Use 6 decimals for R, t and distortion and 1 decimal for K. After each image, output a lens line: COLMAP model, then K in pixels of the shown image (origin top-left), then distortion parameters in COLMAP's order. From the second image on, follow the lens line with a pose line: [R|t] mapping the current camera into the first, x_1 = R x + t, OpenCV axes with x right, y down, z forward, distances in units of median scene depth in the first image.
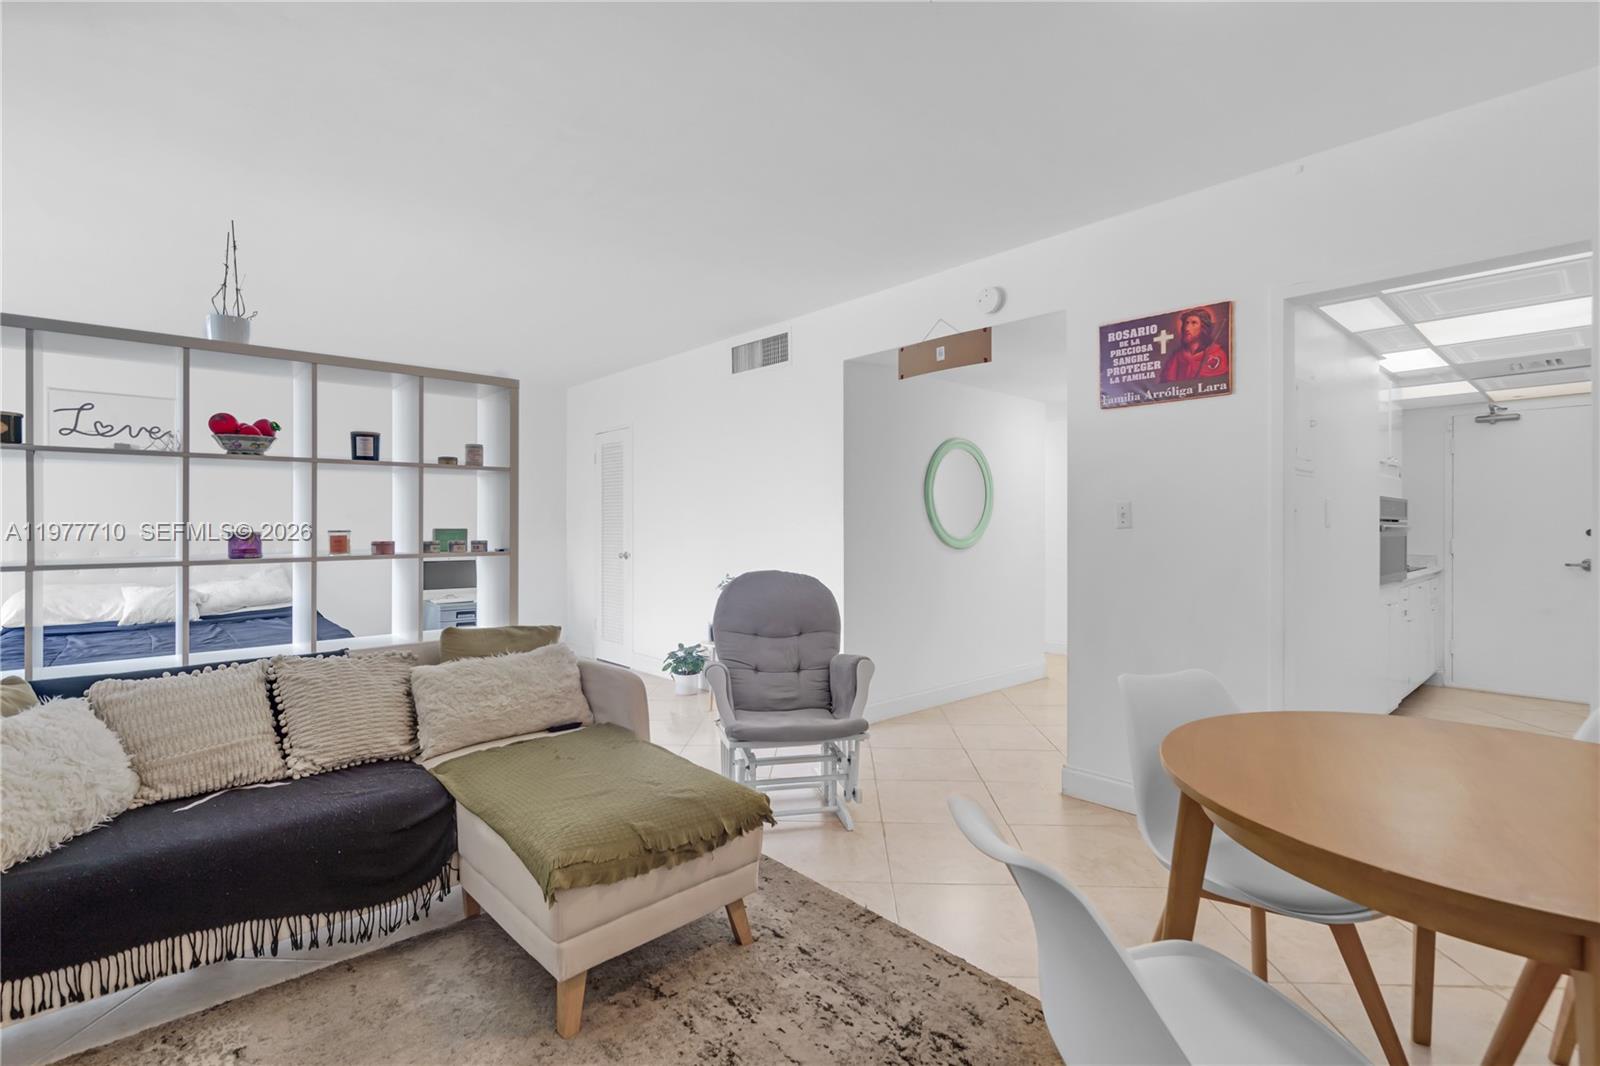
lens RADIAL K [[729.5, 0, 803.4], [0, 729.5, 523.6], [0, 0, 1]] dist [0.003742, -0.000687]
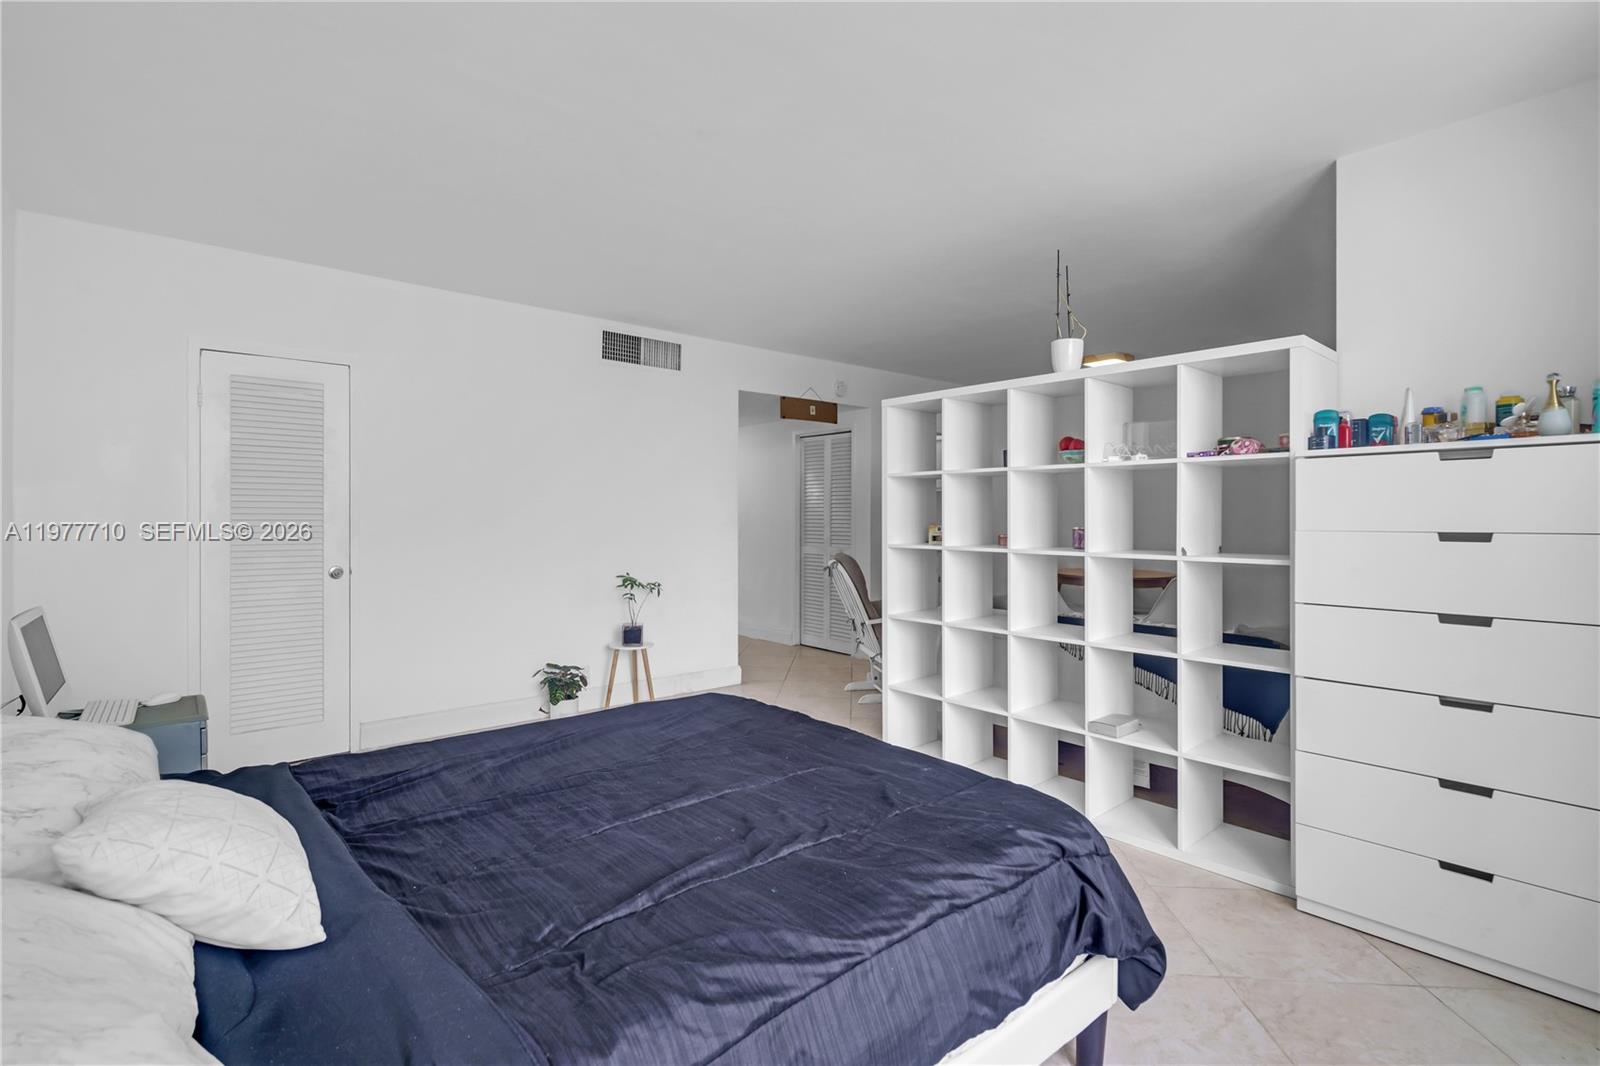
lens RADIAL K [[729.5, 0, 801.9], [0, 729.5, 525.5], [0, 0, 1]] dist [0.003742, -0.000687]
pose [[0.057103, -0.006566, 0.998347, -1.691283], [0.000452, 0.999978, 0.006551, 0.006237], [-0.998368, 0.000077, 0.057105, 1.139553]]
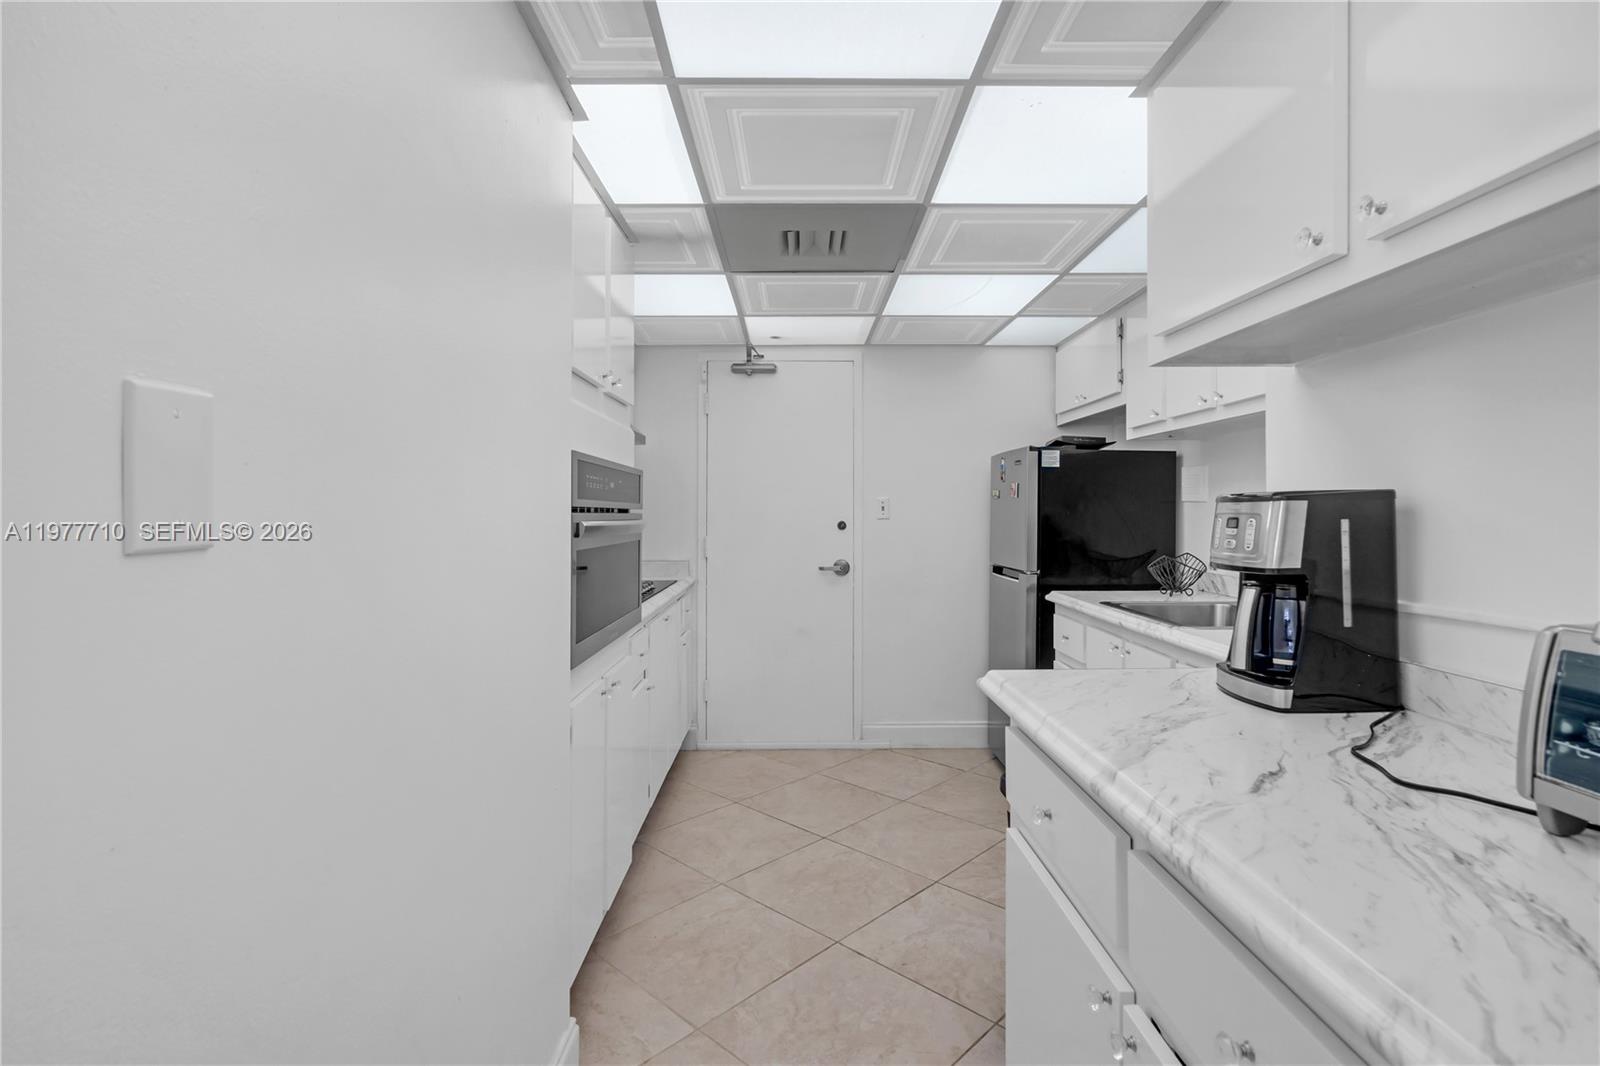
lens RADIAL K [[824.8, 0, 811.4], [0, 824.8, 509.7], [0, 0, 1]] dist [-0.029153, -0.000216]
pose [[0.660160, 0.002606, 0.751120, 0.729503], [-0.001815, 0.999997, -0.001875, -0.005371], [-0.751123, -0.000125, 0.660163, 0.816696]]
